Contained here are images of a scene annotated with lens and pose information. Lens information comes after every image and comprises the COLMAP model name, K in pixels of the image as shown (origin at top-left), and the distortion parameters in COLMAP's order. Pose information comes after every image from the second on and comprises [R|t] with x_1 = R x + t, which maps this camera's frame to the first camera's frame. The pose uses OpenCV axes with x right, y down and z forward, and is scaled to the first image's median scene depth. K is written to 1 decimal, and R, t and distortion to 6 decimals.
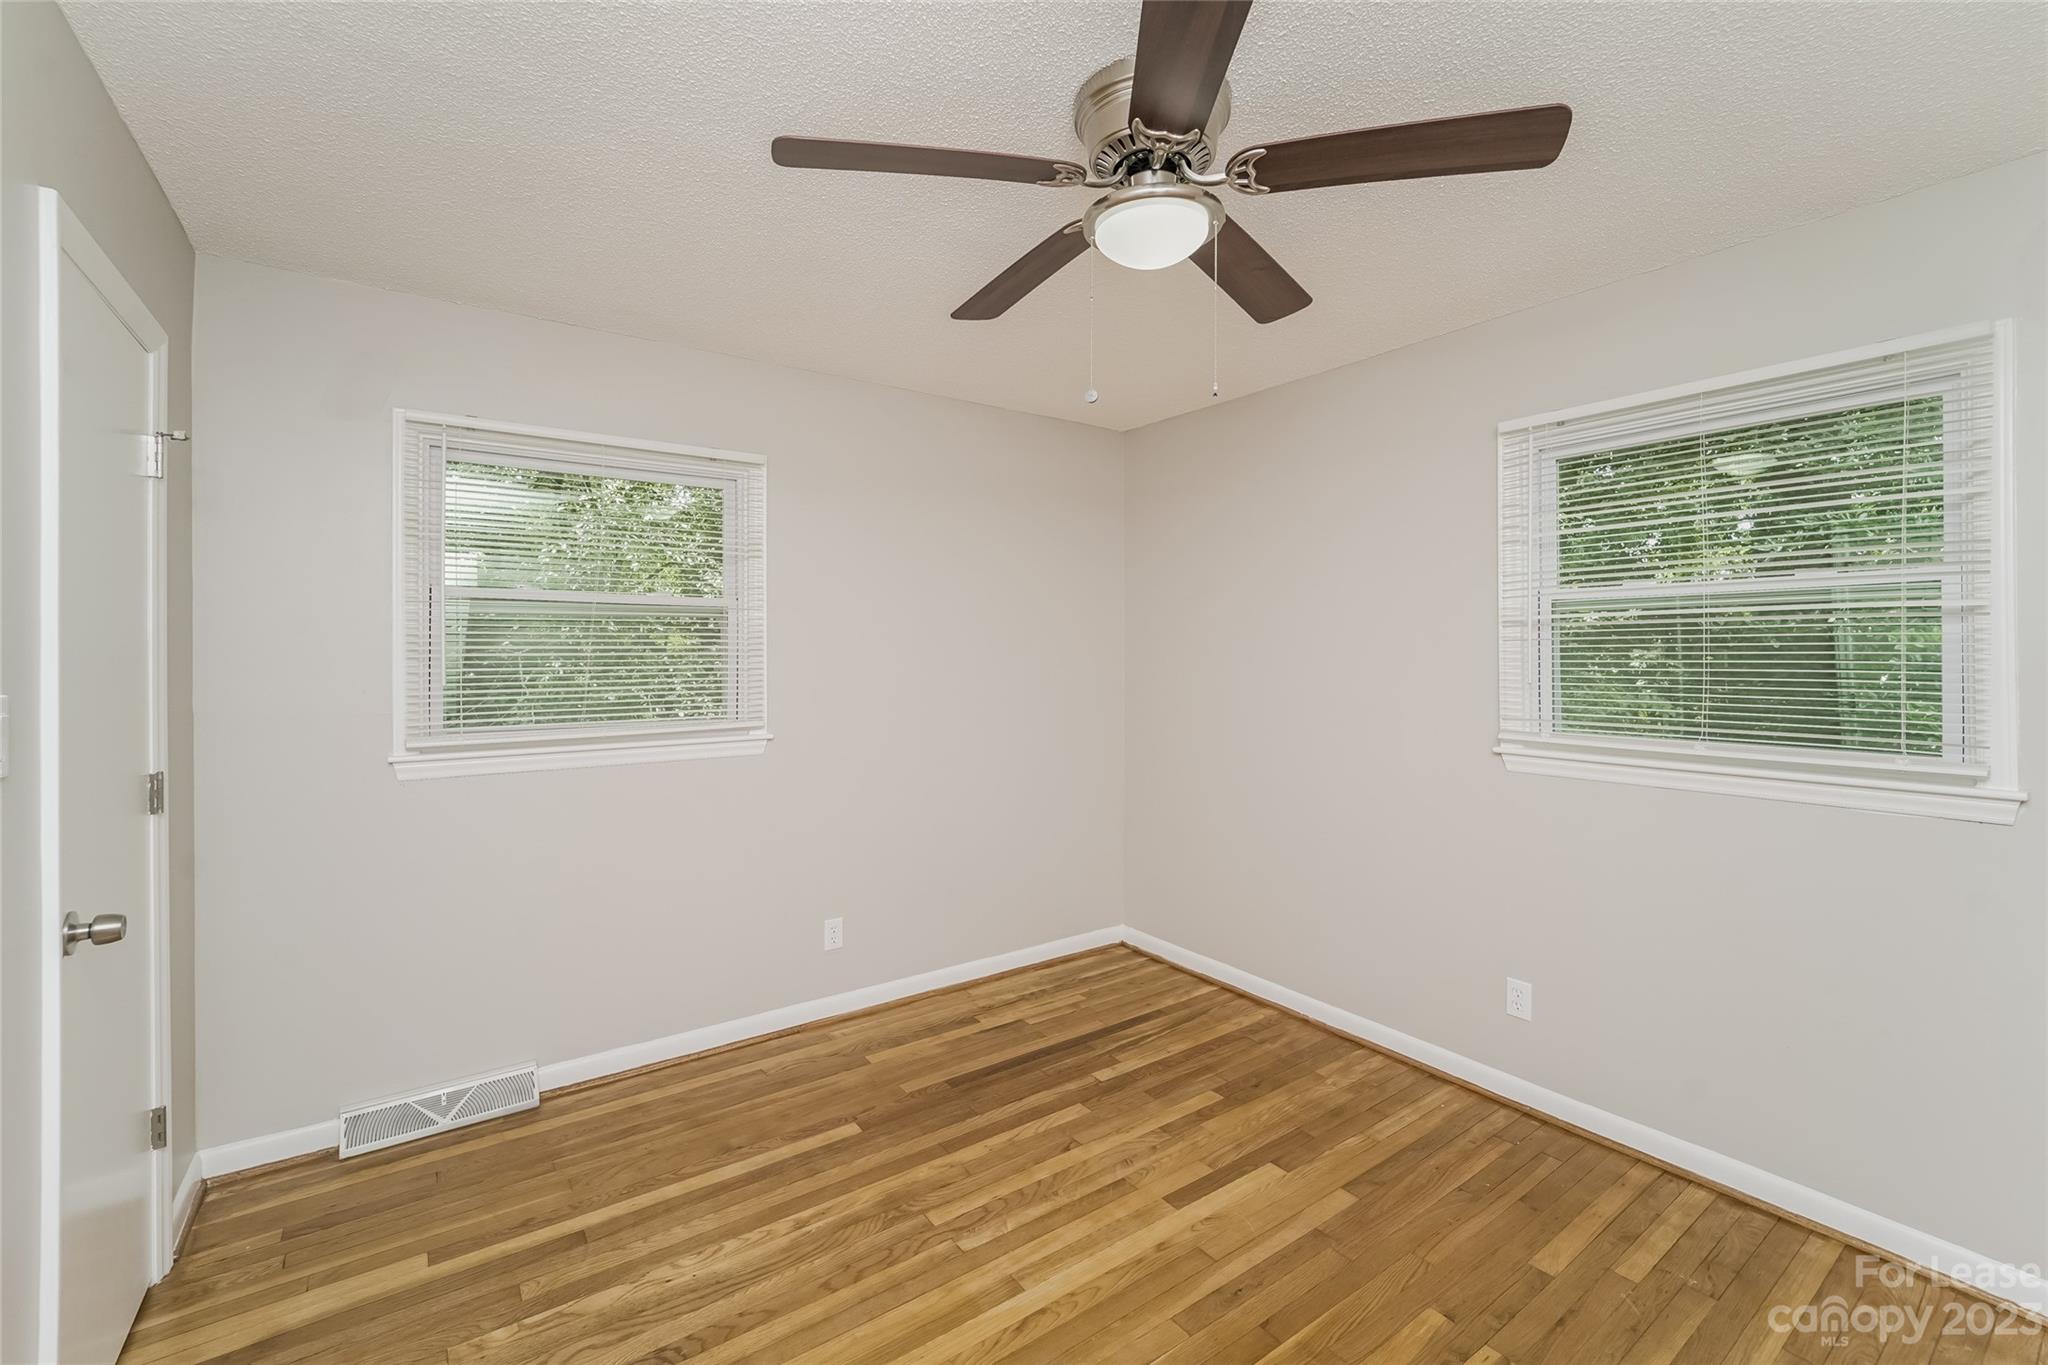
lens RADIAL K [[864.8, 0, 1020.3], [0, 864.8, 647.4], [0, 0, 1]] dist [-0.008580, -0.000135]
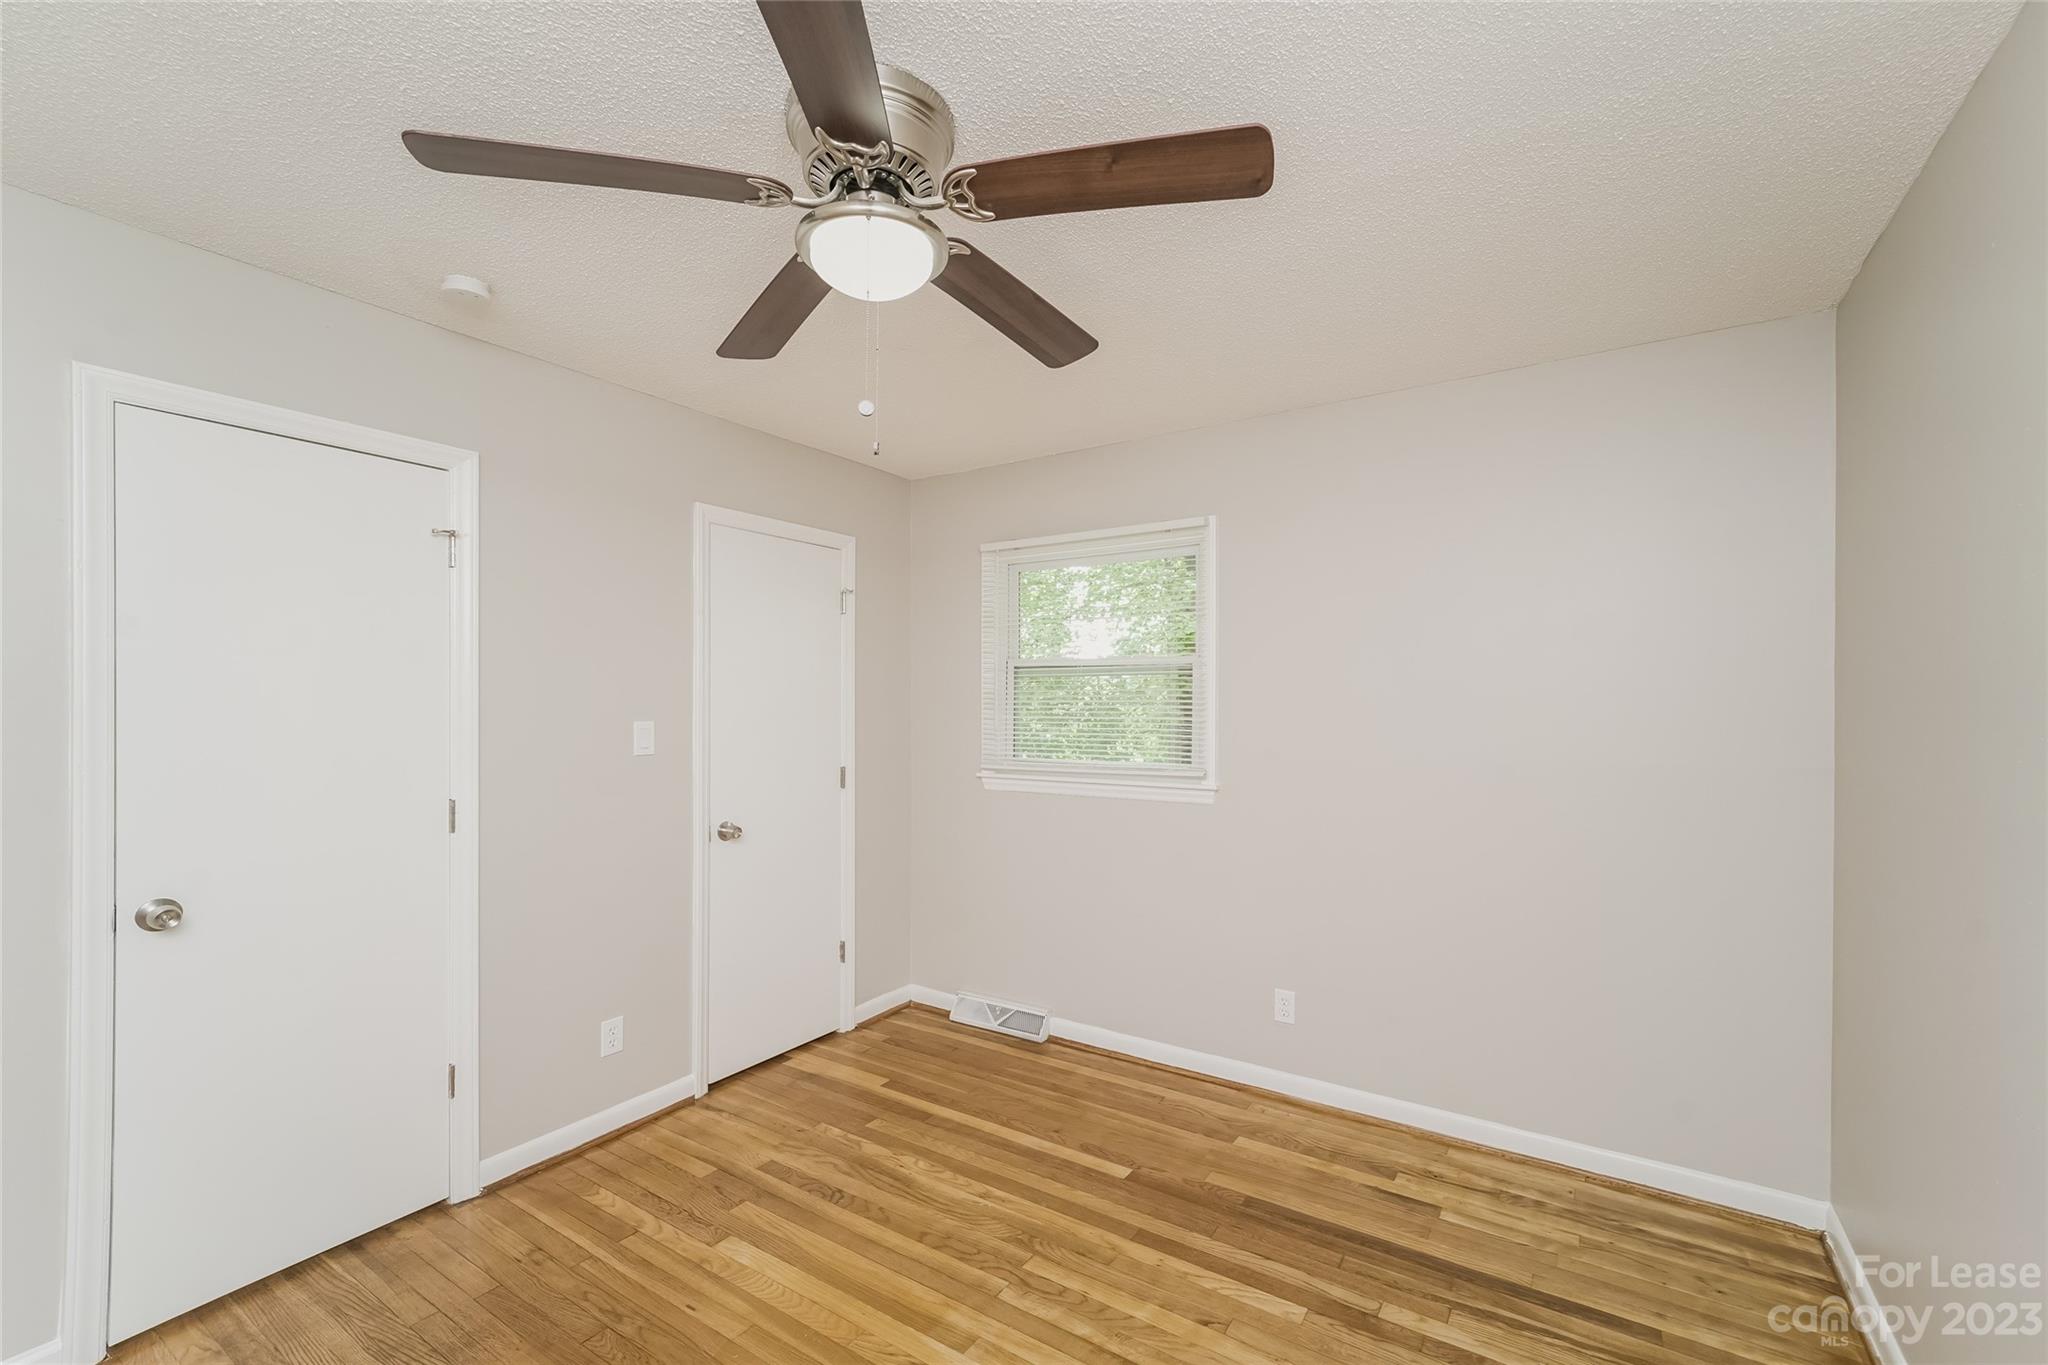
lens RADIAL K [[843.2, 0, 1031.5], [0, 843.2, 714.5], [0, 0, 1]] dist [0.002557, 0.000065]
pose [[0.371524, 0.011967, -0.928346, 0.690142], [-0.002308, 0.999926, 0.011966, 0.013002], [0.928421, -0.002303, 0.371524, 0.549617]]
